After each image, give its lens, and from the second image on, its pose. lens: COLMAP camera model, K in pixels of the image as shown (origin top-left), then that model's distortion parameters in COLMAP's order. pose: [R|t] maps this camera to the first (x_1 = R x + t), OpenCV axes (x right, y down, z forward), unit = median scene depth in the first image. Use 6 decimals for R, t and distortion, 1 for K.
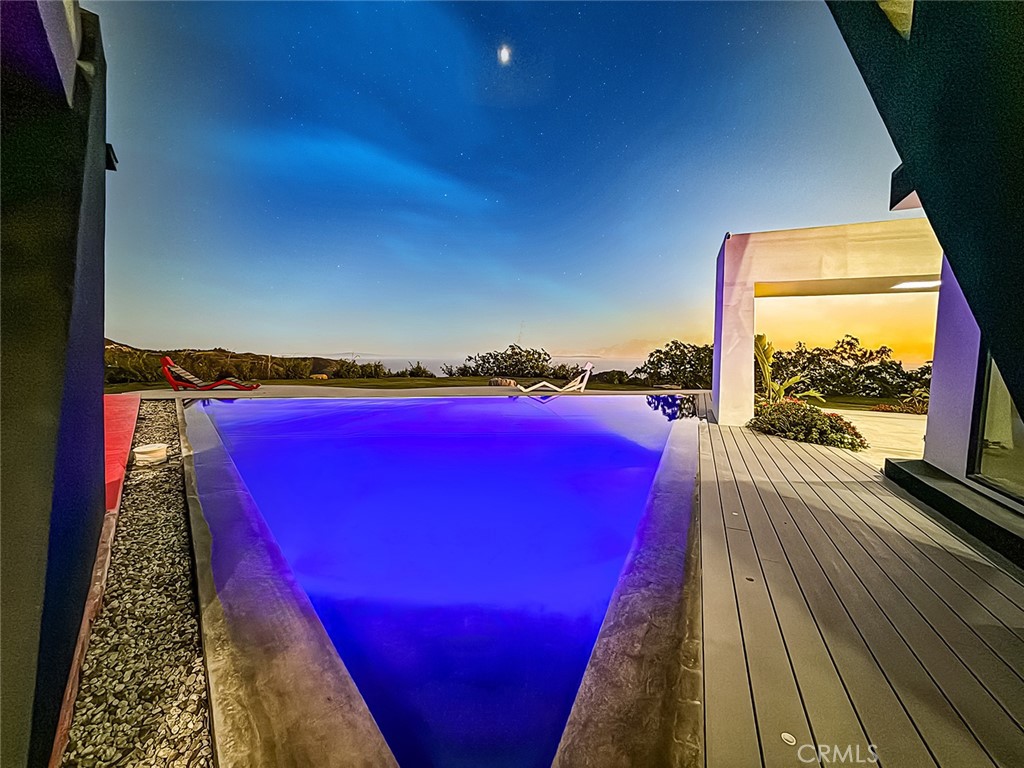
lens RADIAL K [[411.8, 0, 515.1], [0, 411.8, 381.8], [0, 0, 1]] dist [0.002188, 0.000097]
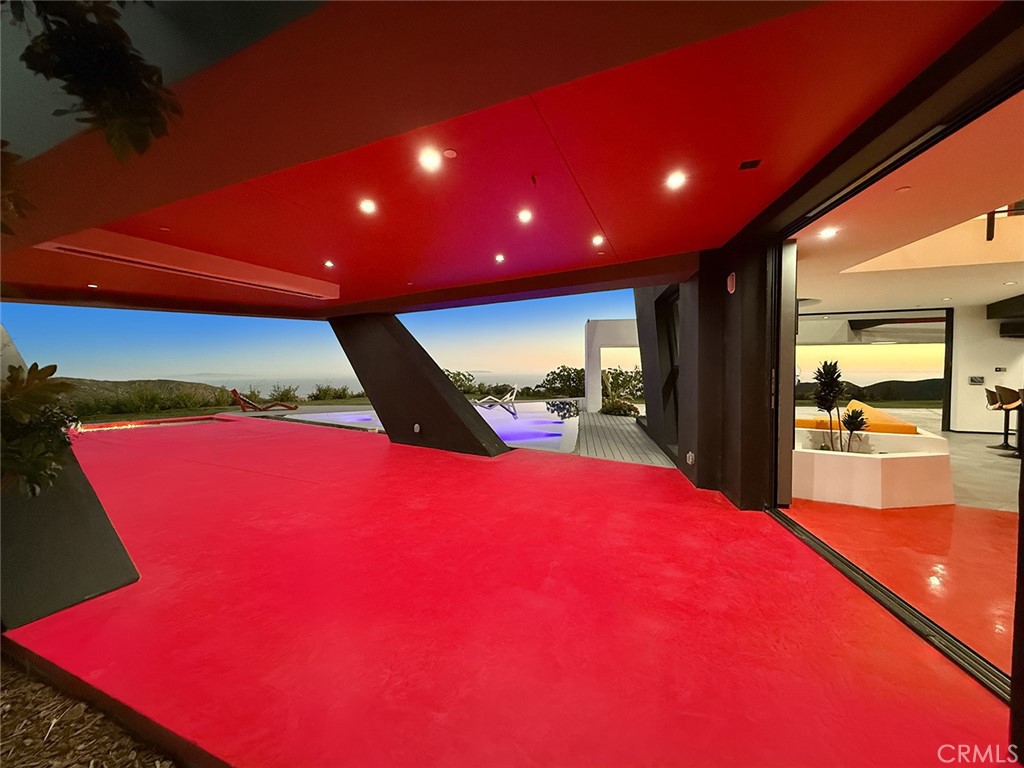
lens RADIAL K [[411.8, 0, 512.1], [0, 411.8, 385.6], [0, 0, 1]] dist [0.002188, 0.000097]
pose [[0.967191, -0.033138, 0.251881, -0.172094], [0.040046, 0.998948, -0.022348, -0.001511], [-0.250875, 0.031701, 0.967500, -0.400626]]
